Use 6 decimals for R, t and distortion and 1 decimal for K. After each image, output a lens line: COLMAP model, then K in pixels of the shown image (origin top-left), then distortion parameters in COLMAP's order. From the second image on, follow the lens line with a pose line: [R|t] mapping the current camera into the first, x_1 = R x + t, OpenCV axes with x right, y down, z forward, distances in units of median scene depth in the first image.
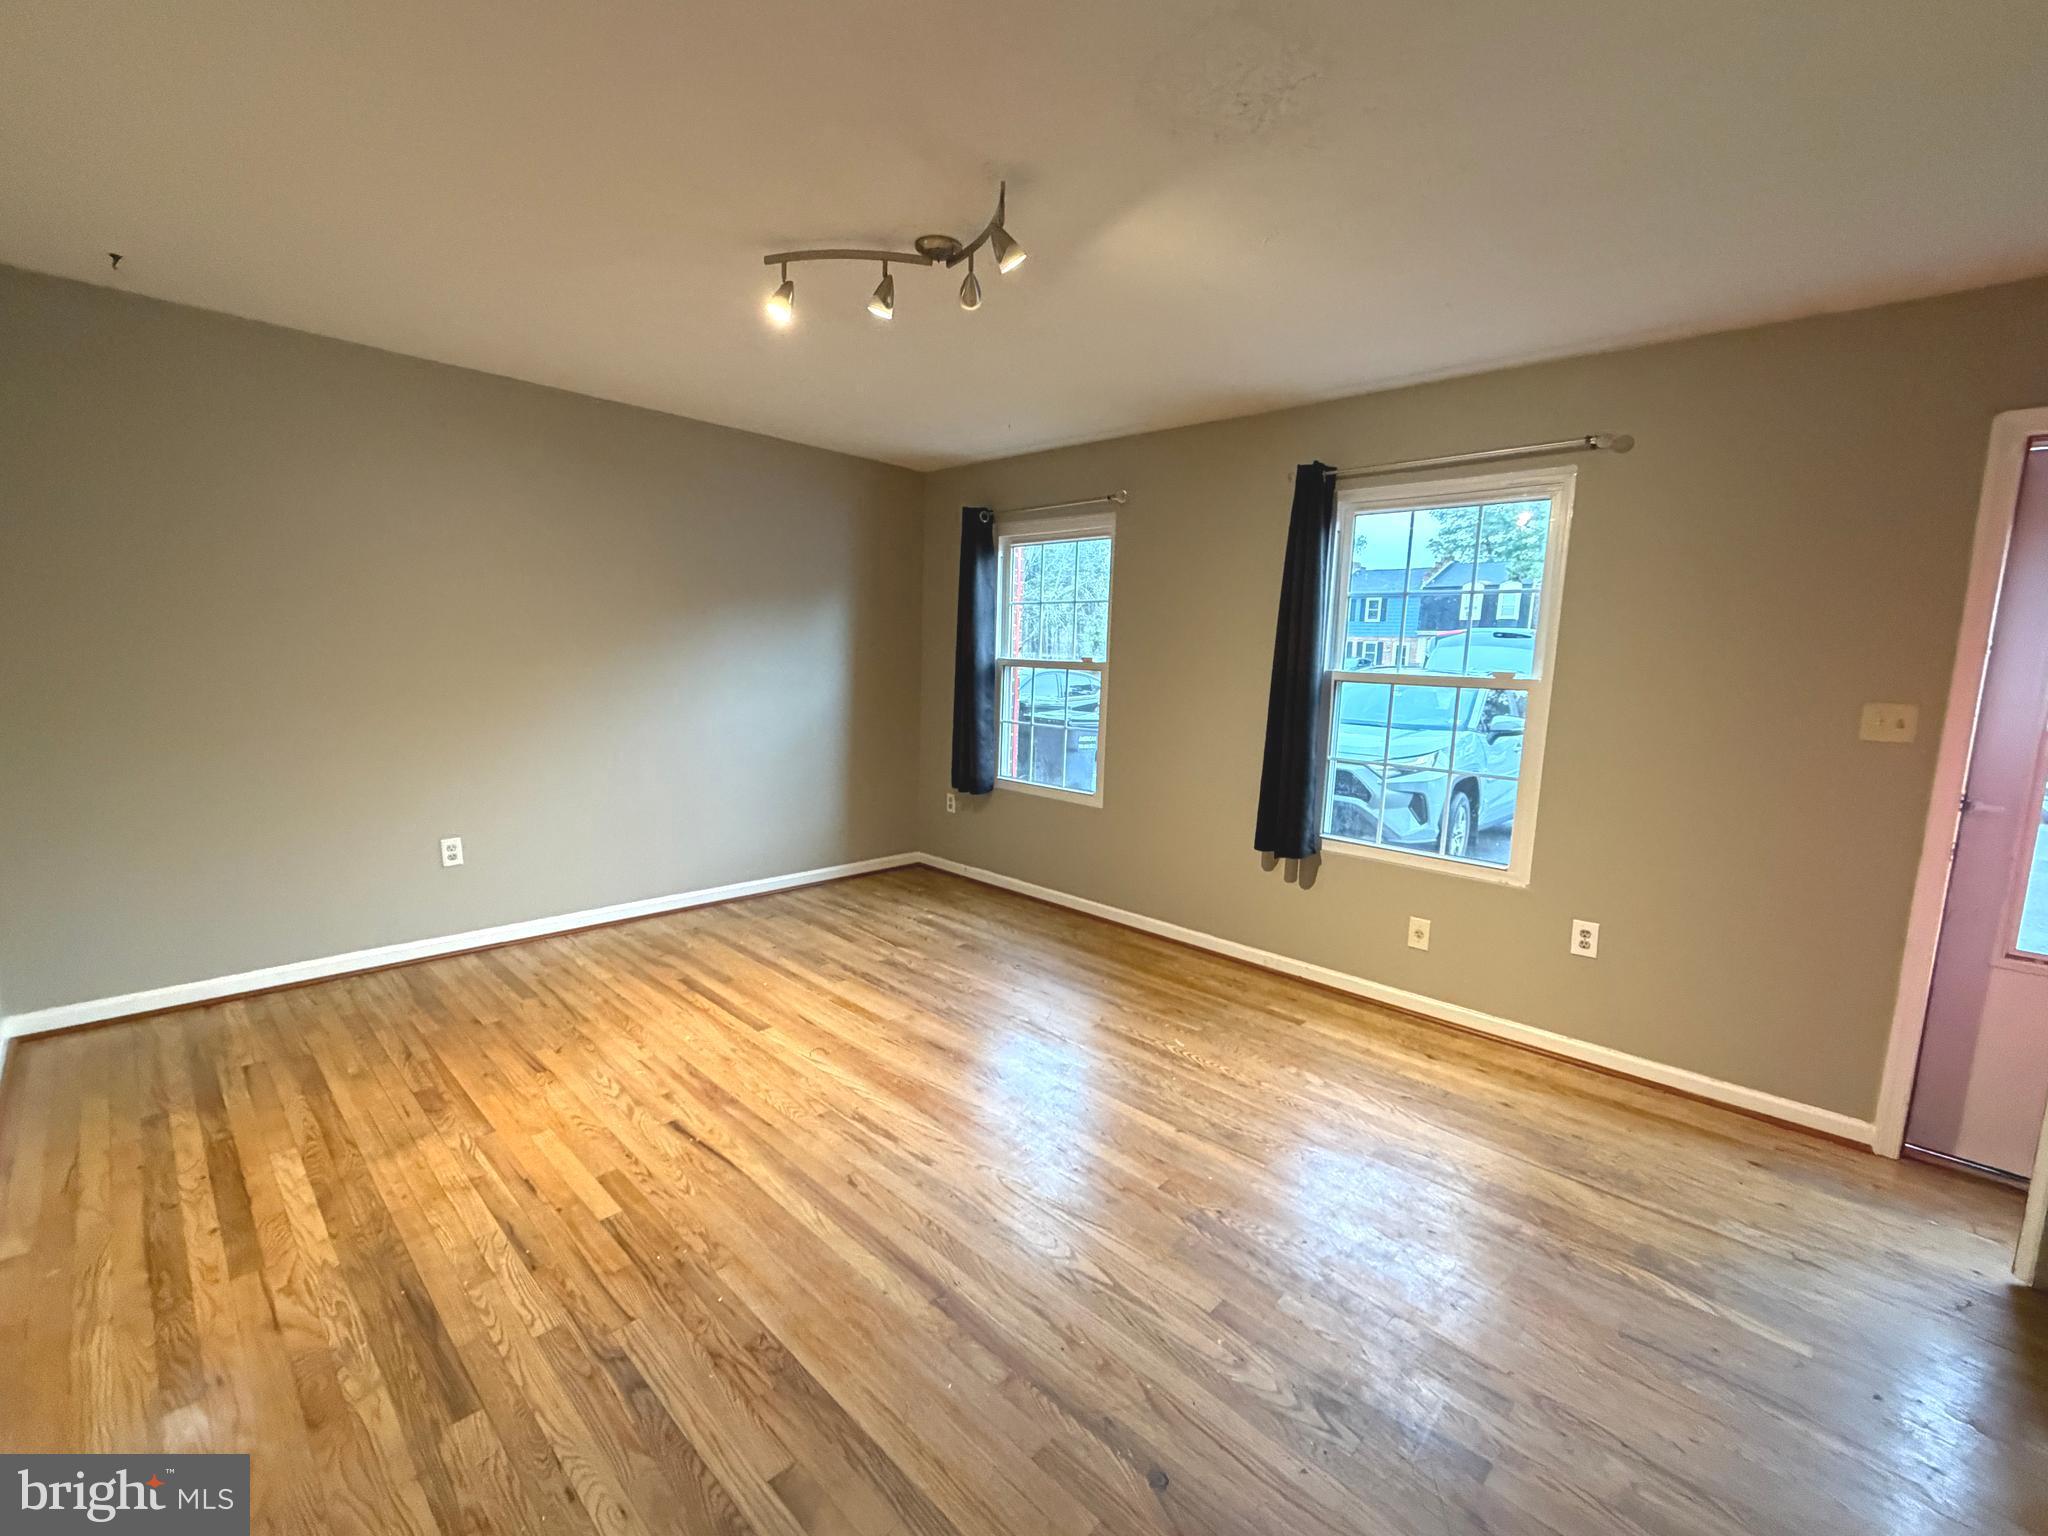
lens RADIAL K [[867.5, 0, 1026.7], [0, 867.5, 771.4], [0, 0, 1]] dist [0.000016, -0.000288]
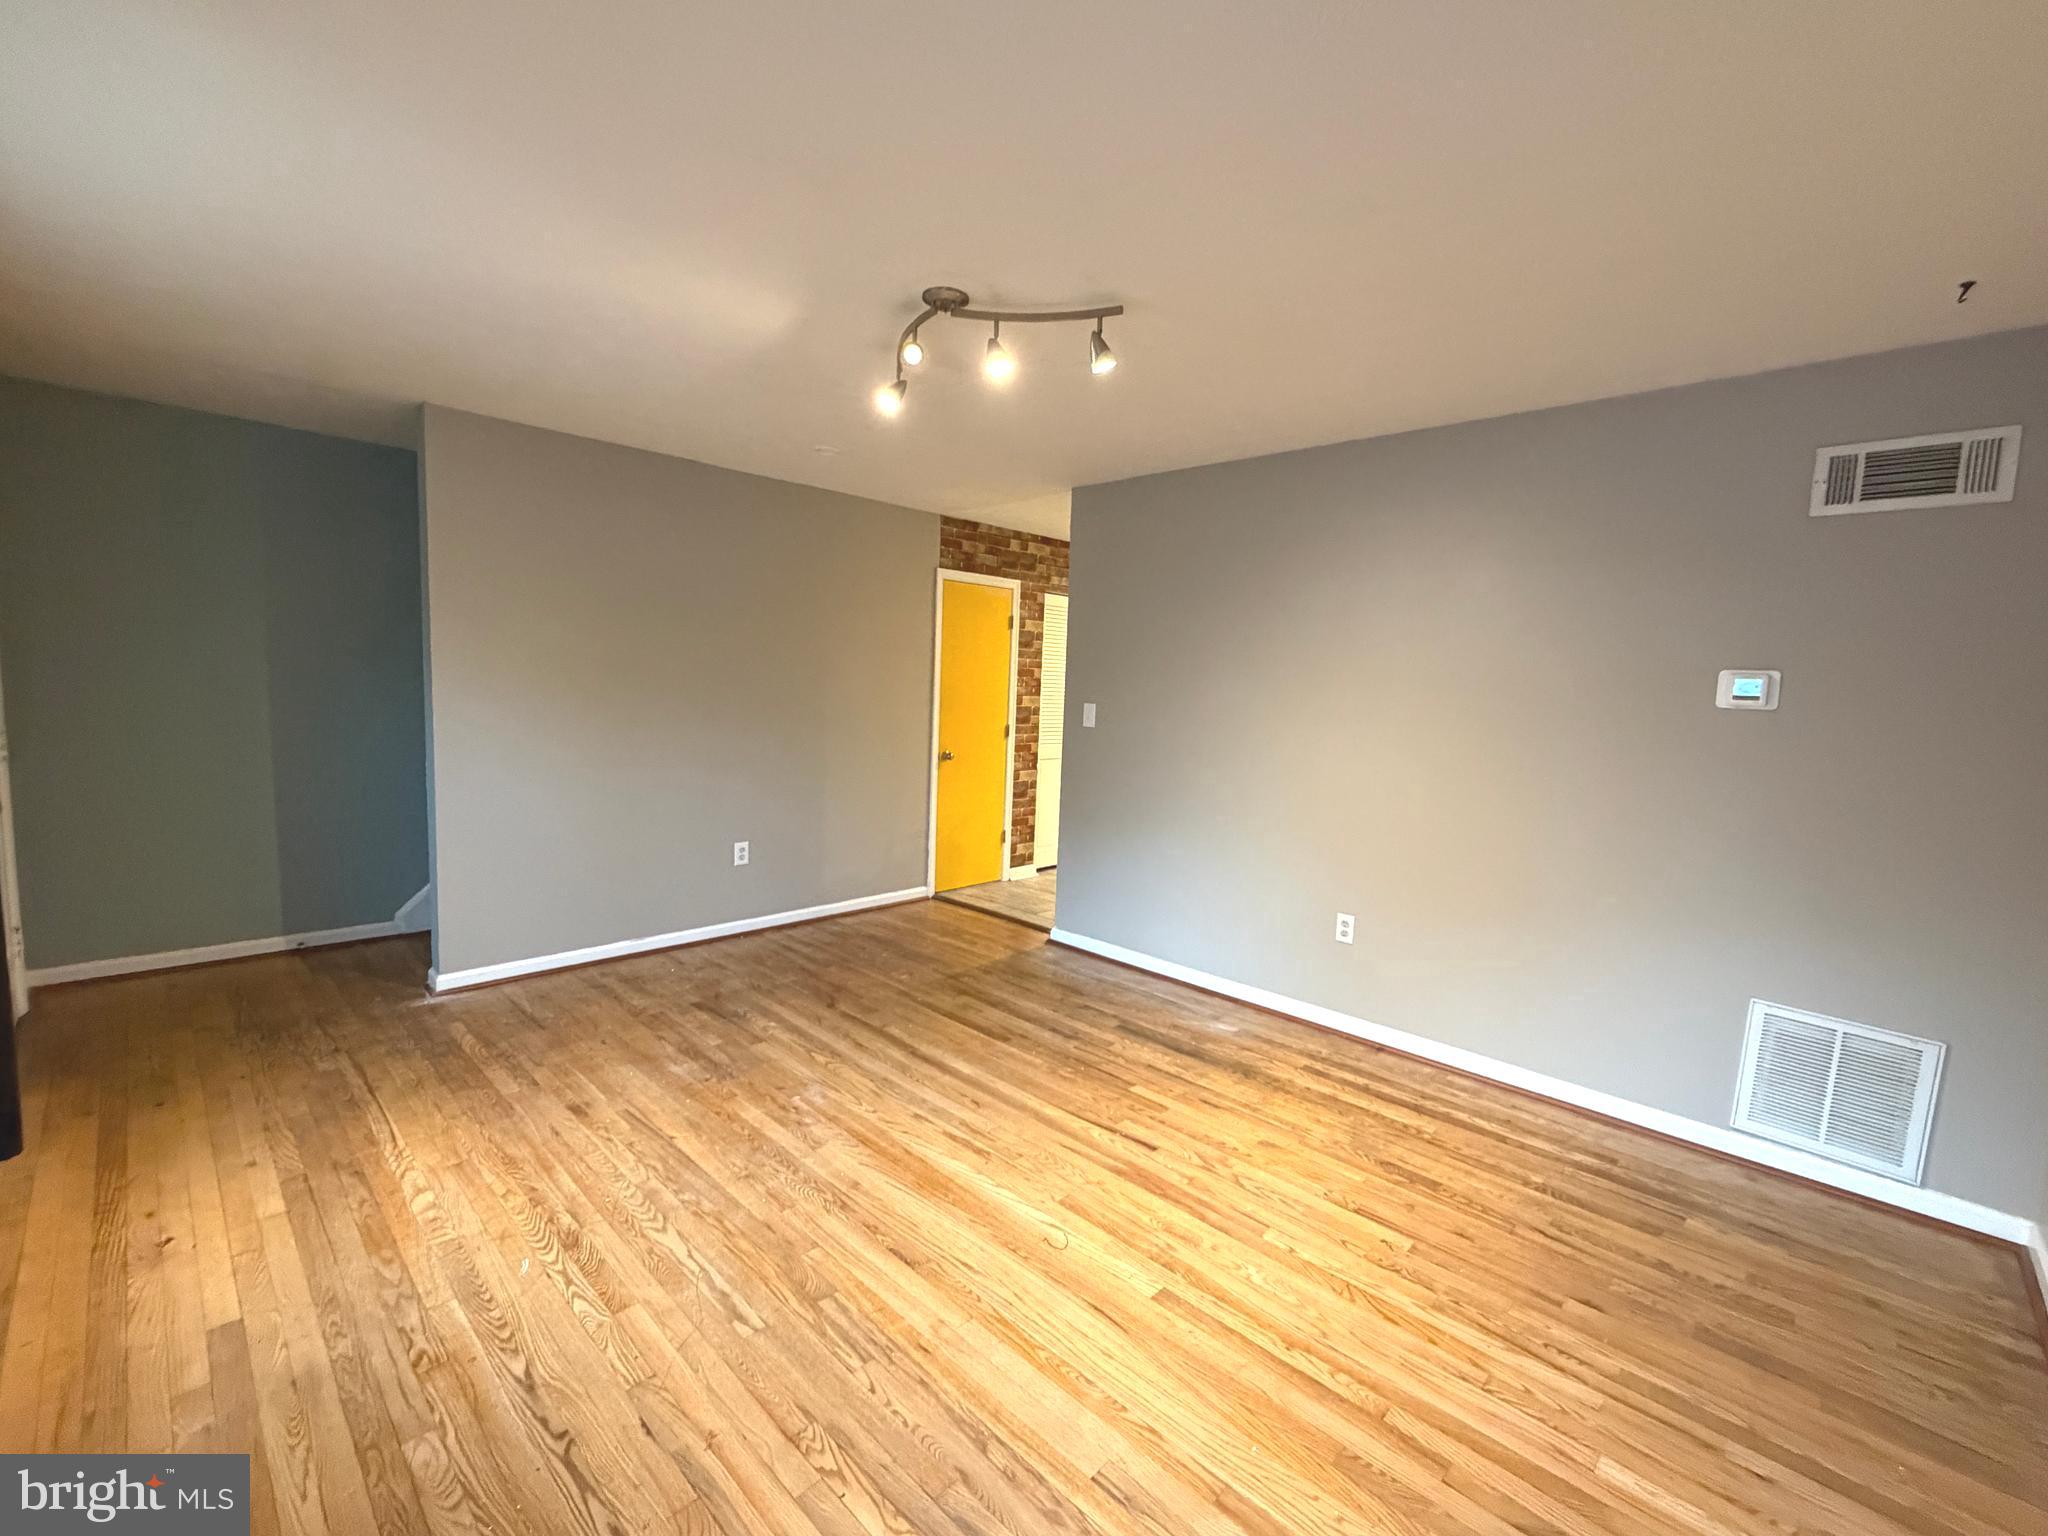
lens RADIAL K [[867.5, 0, 1026.7], [0, 867.5, 771.4], [0, 0, 1]] dist [0.000016, -0.000288]
pose [[-0.997310, -0.073207, 0.003561, -0.252808], [-0.070238, 0.968489, 0.238946, -0.331905], [-0.020941, 0.238053, -0.971026, 2.205068]]
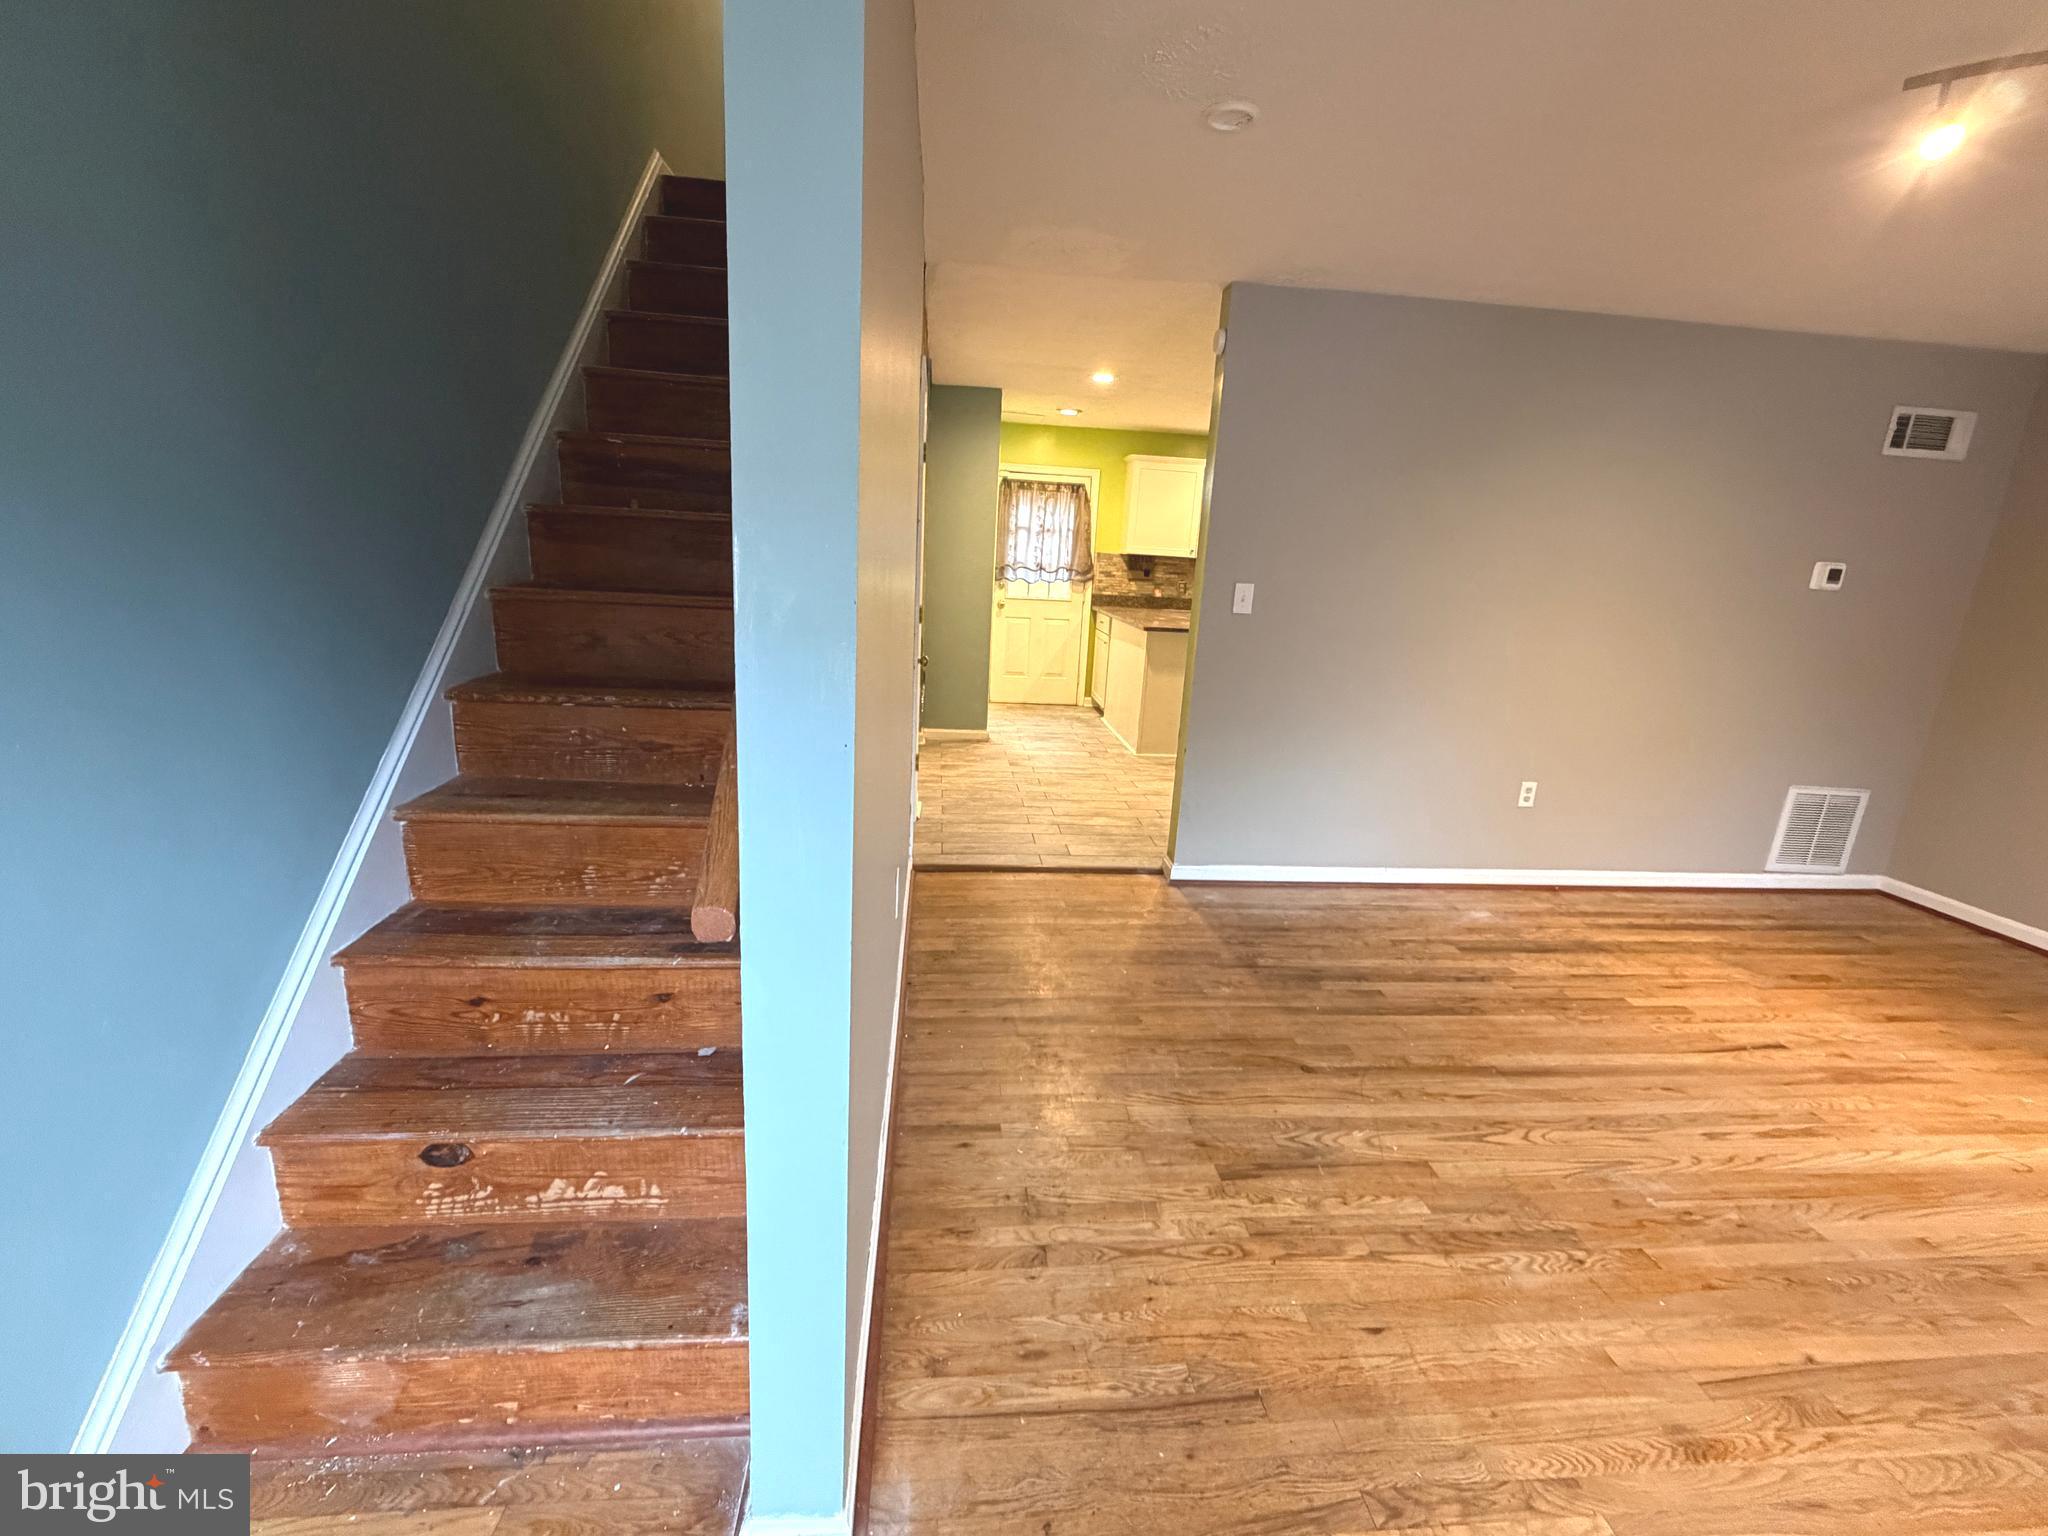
lens RADIAL K [[867.5, 0, 1026.7], [0, 867.5, 771.4], [0, 0, 1]] dist [0.000016, -0.000288]
pose [[-0.651316, 0.120297, -0.749210, 1.148081], [-0.179106, 0.935083, 0.305845, -0.100572], [0.737366, 0.333390, -0.587489, 0.937136]]
